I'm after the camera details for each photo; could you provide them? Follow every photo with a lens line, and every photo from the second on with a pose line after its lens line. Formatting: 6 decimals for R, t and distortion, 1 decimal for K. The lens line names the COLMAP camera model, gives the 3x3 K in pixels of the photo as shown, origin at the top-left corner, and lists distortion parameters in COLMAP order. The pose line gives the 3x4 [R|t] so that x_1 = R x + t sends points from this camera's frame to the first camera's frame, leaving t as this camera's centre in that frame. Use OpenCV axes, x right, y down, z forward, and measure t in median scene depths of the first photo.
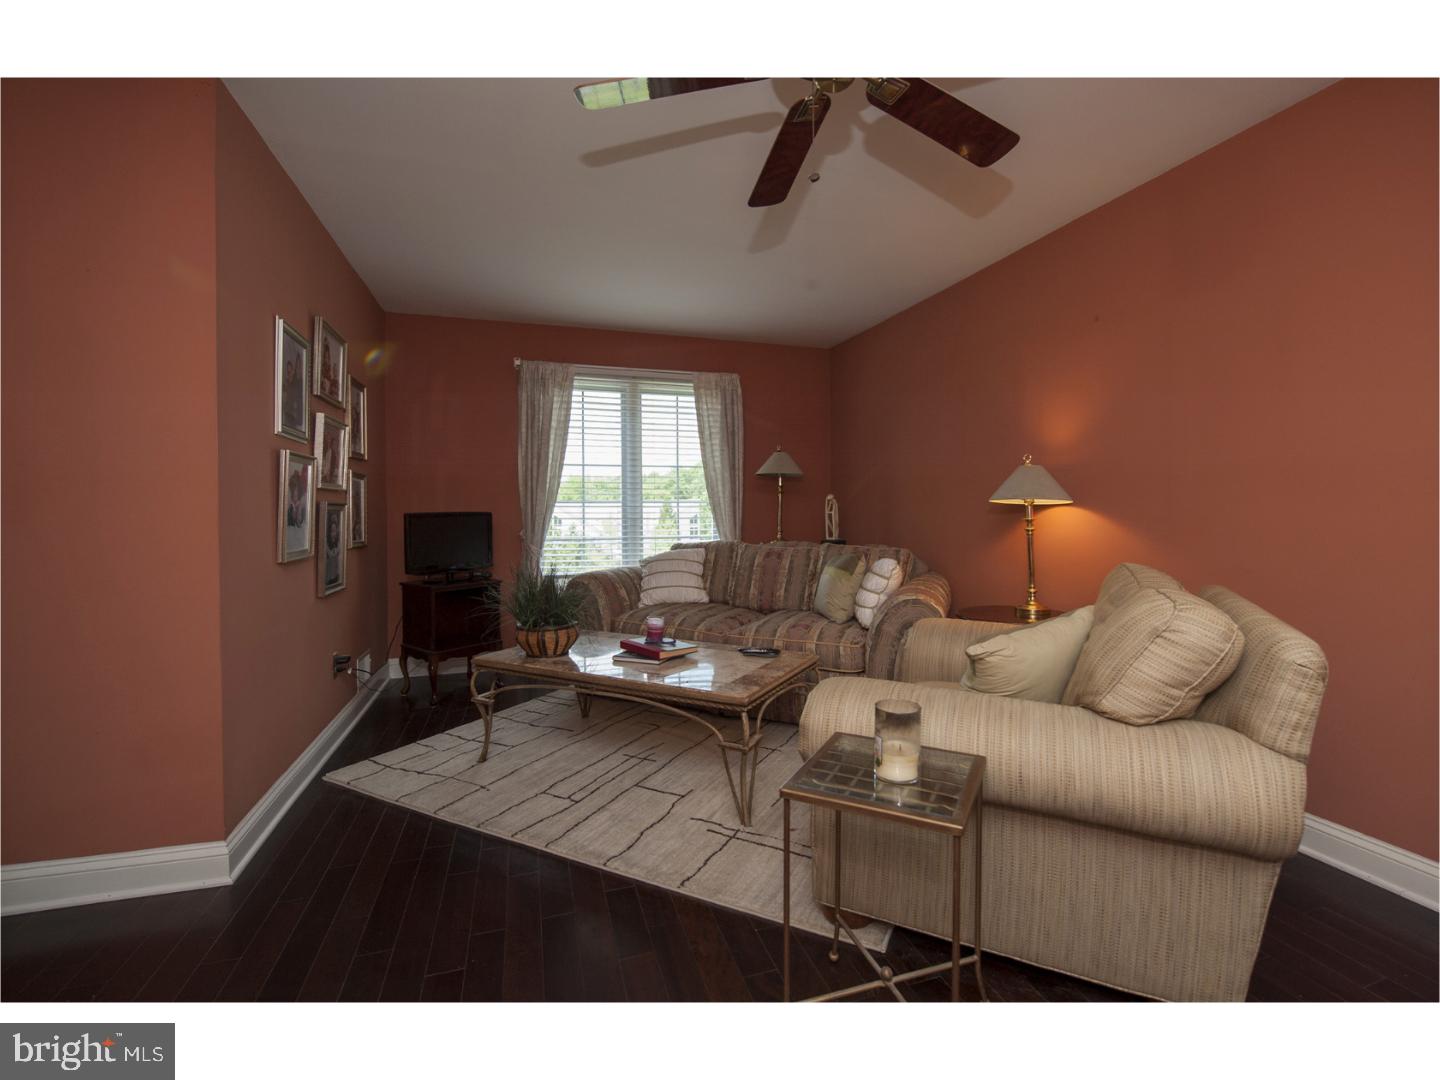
lens RADIAL K [[587.7, 0, 717.8], [0, 587.7, 524.0], [0, 0, 1]] dist [-0.000223, -0.005402]
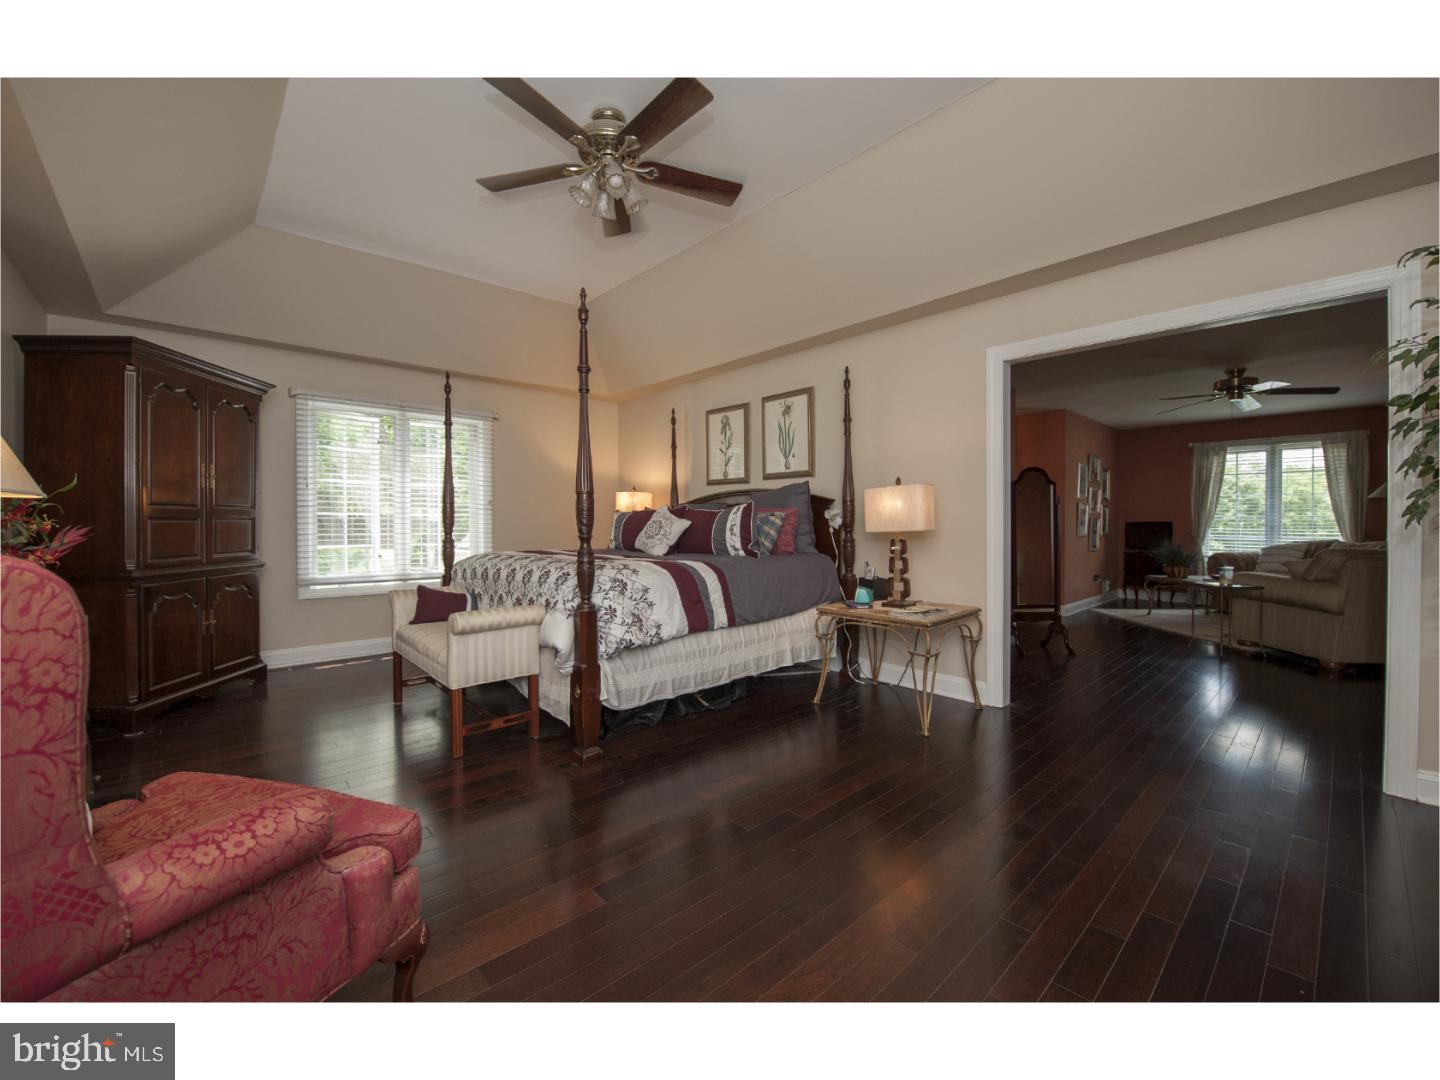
lens RADIAL K [[587.7, 0, 717.8], [0, 587.7, 524.0], [0, 0, 1]] dist [-0.000223, -0.005402]
pose [[0.406670, 0.007985, -0.913540, 0.882125], [-0.022448, 0.999747, -0.001254, 0.027212], [0.913299, 0.021018, 0.406747, -1.340996]]
